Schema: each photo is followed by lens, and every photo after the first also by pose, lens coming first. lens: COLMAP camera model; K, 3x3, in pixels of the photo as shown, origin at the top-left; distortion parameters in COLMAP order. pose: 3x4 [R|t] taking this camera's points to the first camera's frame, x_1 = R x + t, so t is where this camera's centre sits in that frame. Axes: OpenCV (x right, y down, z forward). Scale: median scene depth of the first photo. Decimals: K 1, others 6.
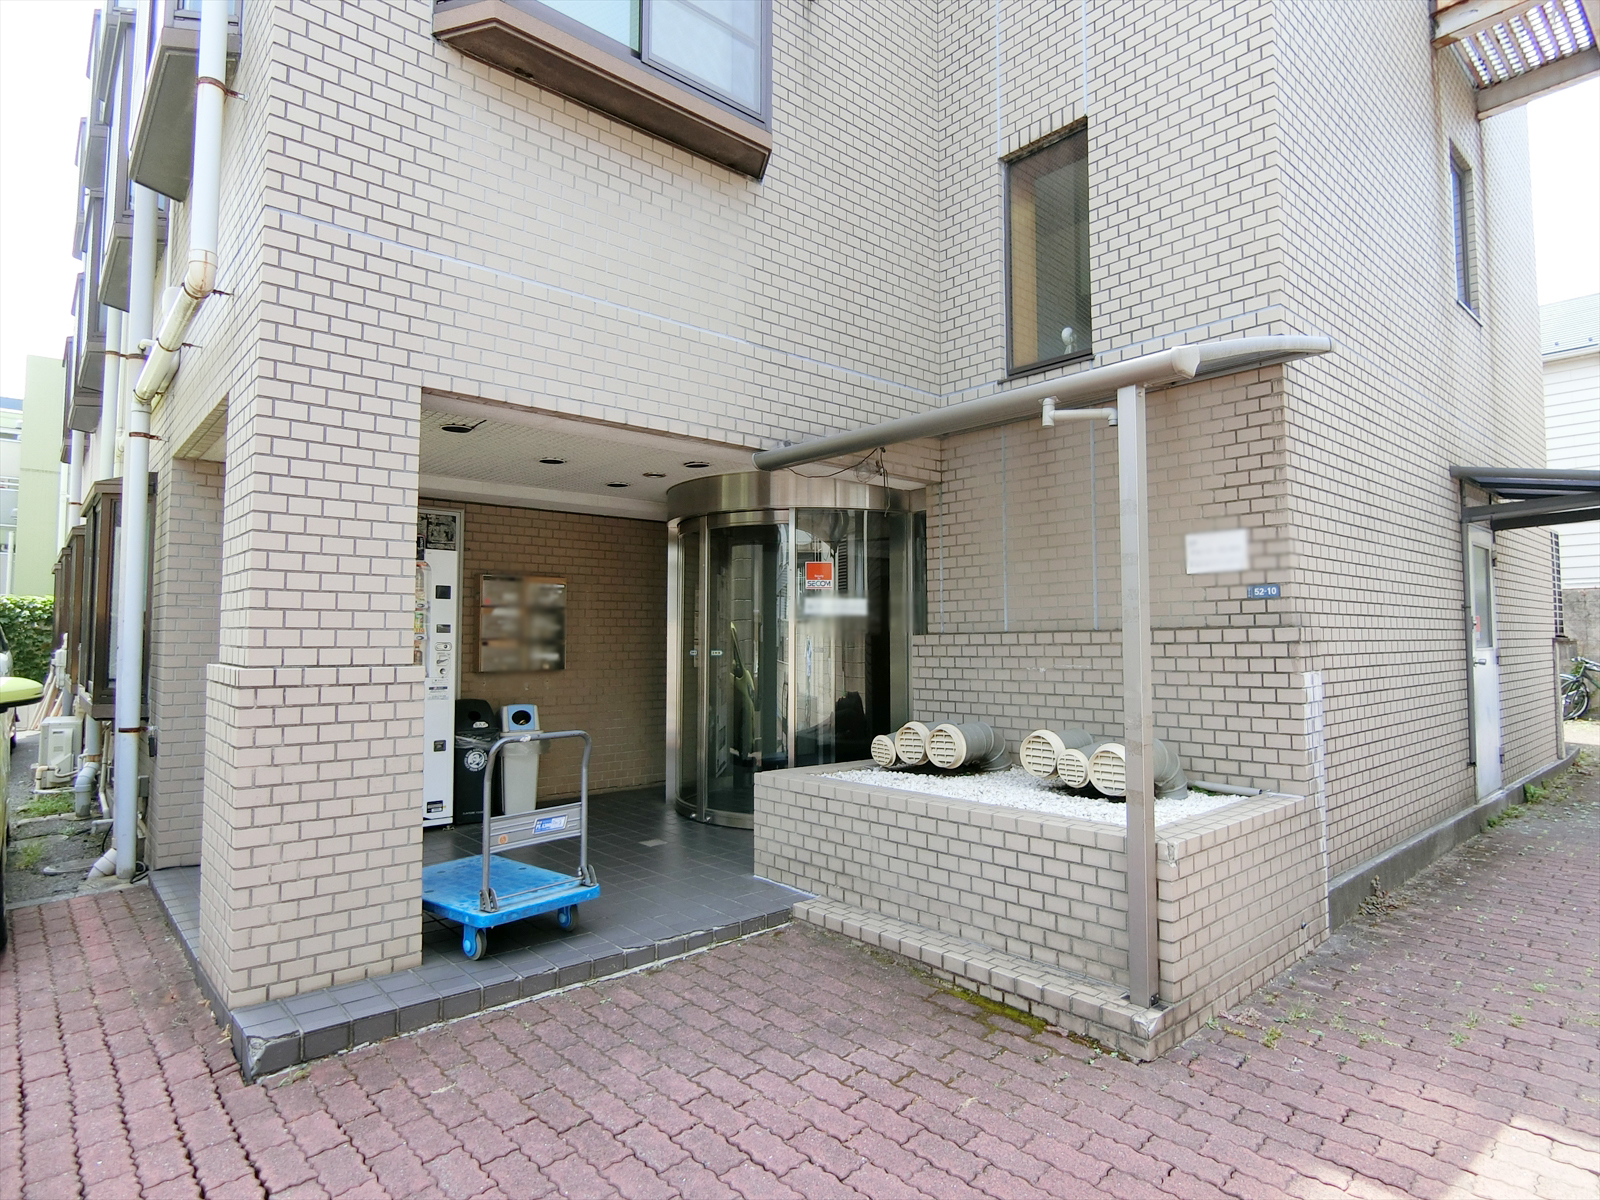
lens RADIAL K [[913.5, 0, 800.0], [0, 913.5, 600.0], [0, 0, 1]] dist [-0.003898, 0.001325]
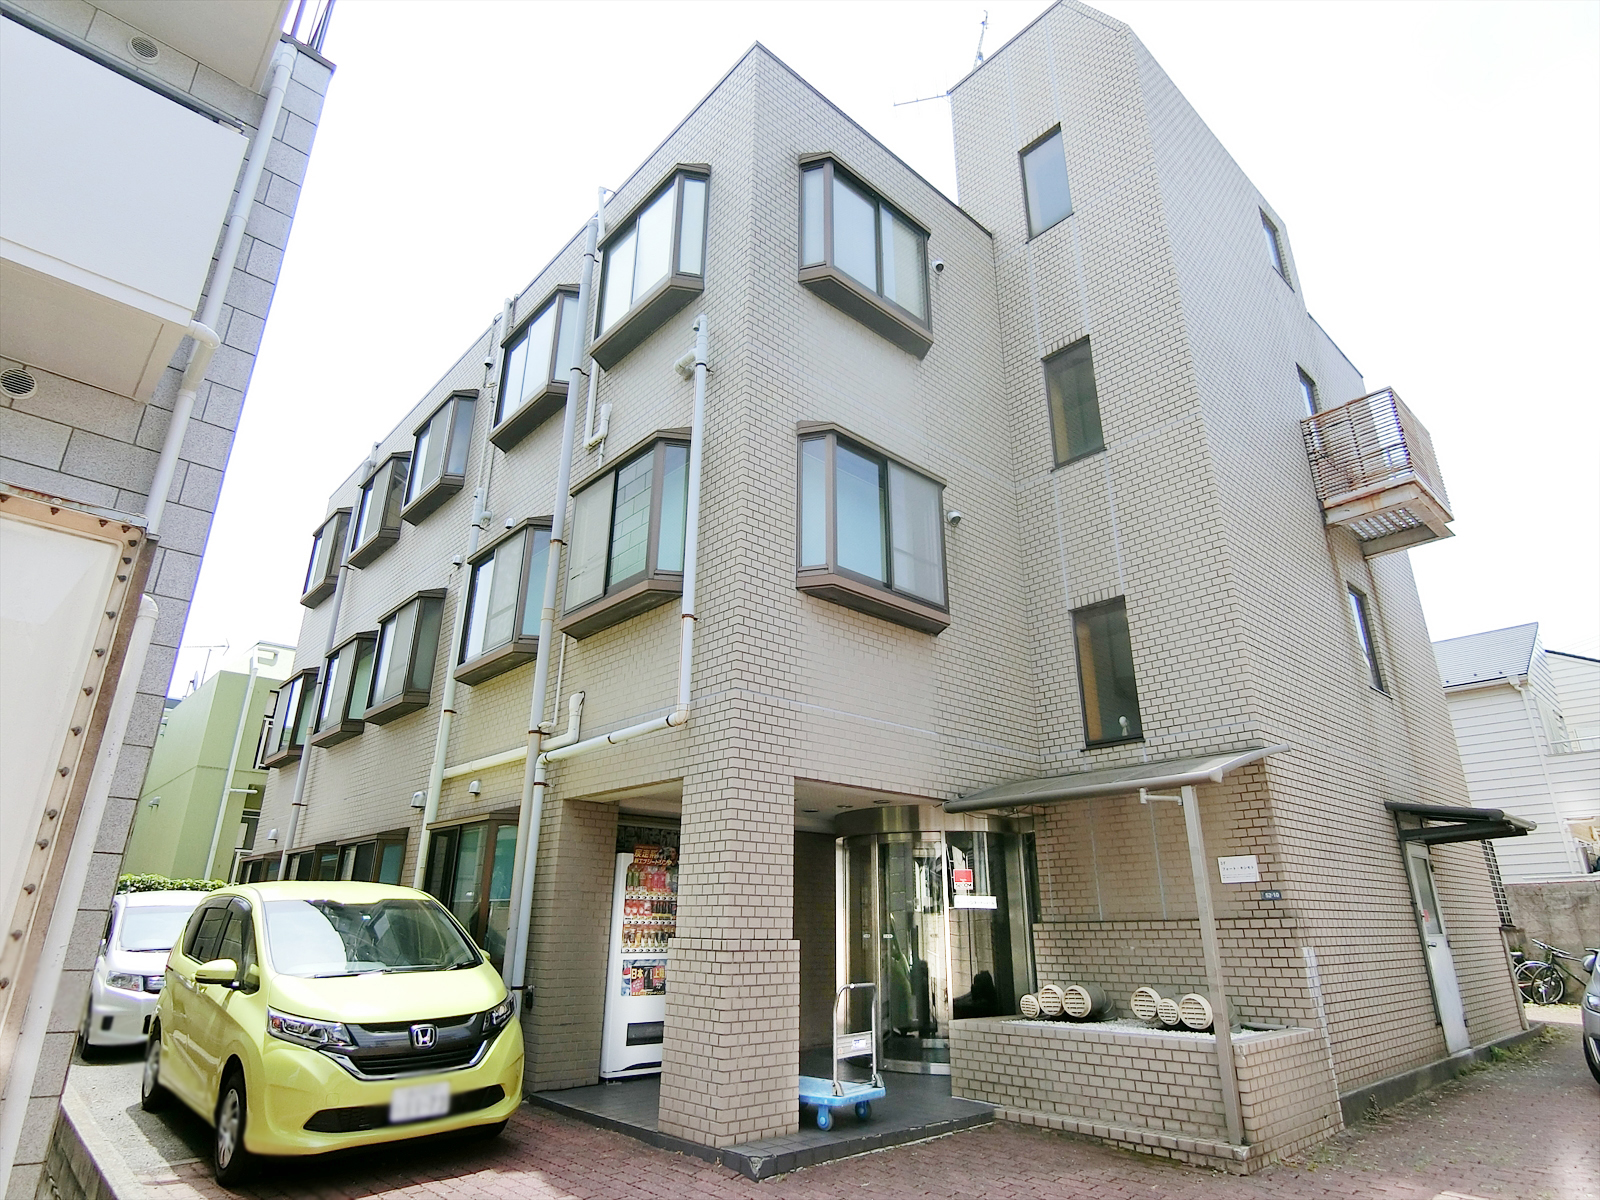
lens RADIAL K [[911.9, 0, 800.0], [0, 911.9, 600.0], [0, 0, 1]] dist [-0.012281, -0.002059]
pose [[0.999899, 0.009903, 0.010192, -0.338933], [-0.006394, 0.954027, -0.299653, -0.020418], [-0.012690, 0.299558, 0.953994, -0.662071]]
